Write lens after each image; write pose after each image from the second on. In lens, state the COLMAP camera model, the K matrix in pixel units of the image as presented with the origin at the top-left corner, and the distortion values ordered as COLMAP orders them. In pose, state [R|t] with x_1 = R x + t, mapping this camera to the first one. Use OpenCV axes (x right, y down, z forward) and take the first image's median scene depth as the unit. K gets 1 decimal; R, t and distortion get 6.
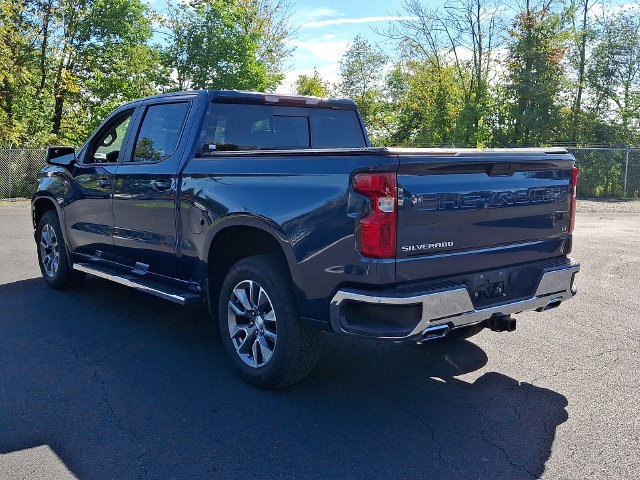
lens RADIAL K [[677.9, 0, 319.9], [0, 677.9, 242.0], [0, 0, 1]] dist [0.092632, 0.000000]
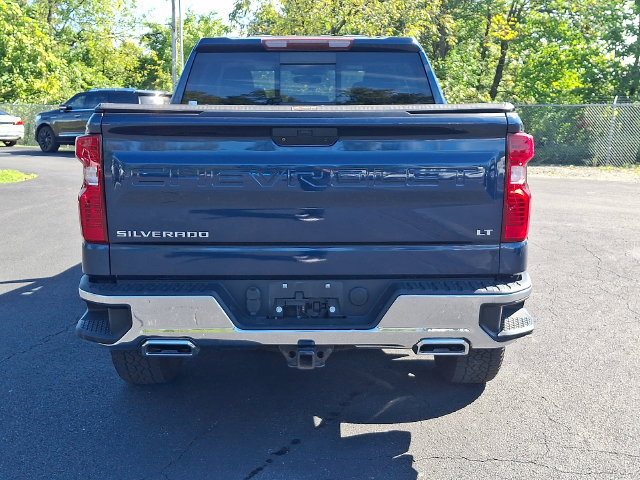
lens RADIAL K [[782.9, 0, 323.8], [0, 782.9, 237.8], [0, 0, 1]] dist [0.098592, 0.000000]
pose [[0.782397, 0.098471, -0.614947, 0.674952], [-0.077858, 0.995140, 0.060292, -0.045682], [0.617895, 0.000706, 0.786261, 0.335311]]
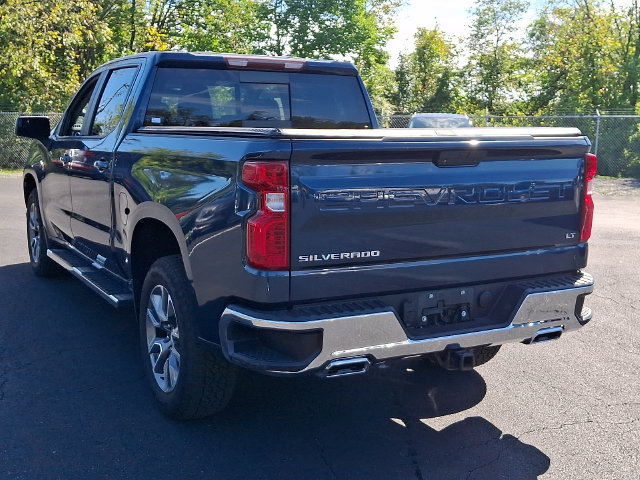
lens RADIAL K [[782.9, 0, 316.5], [0, 782.9, 225.6], [0, 0, 1]] dist [0.098592, 0.000000]
pose [[0.983040, 0.033968, -0.180216, 0.234437], [-0.032806, 0.999417, 0.009426, -0.028935], [0.180431, -0.003354, 0.983582, 0.093146]]
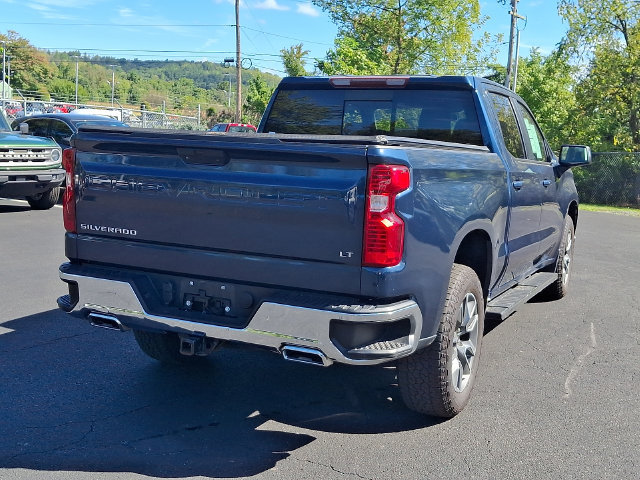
lens RADIAL K [[782.9, 0, 316.6], [0, 782.9, 238.6], [0, 0, 1]] dist [0.098592, 0.000000]
pose [[0.423776, 0.126947, -0.896827, 1.018647], [-0.157347, 0.985393, 0.065133, -0.079096], [0.891996, 0.113511, 0.437560, 0.623679]]
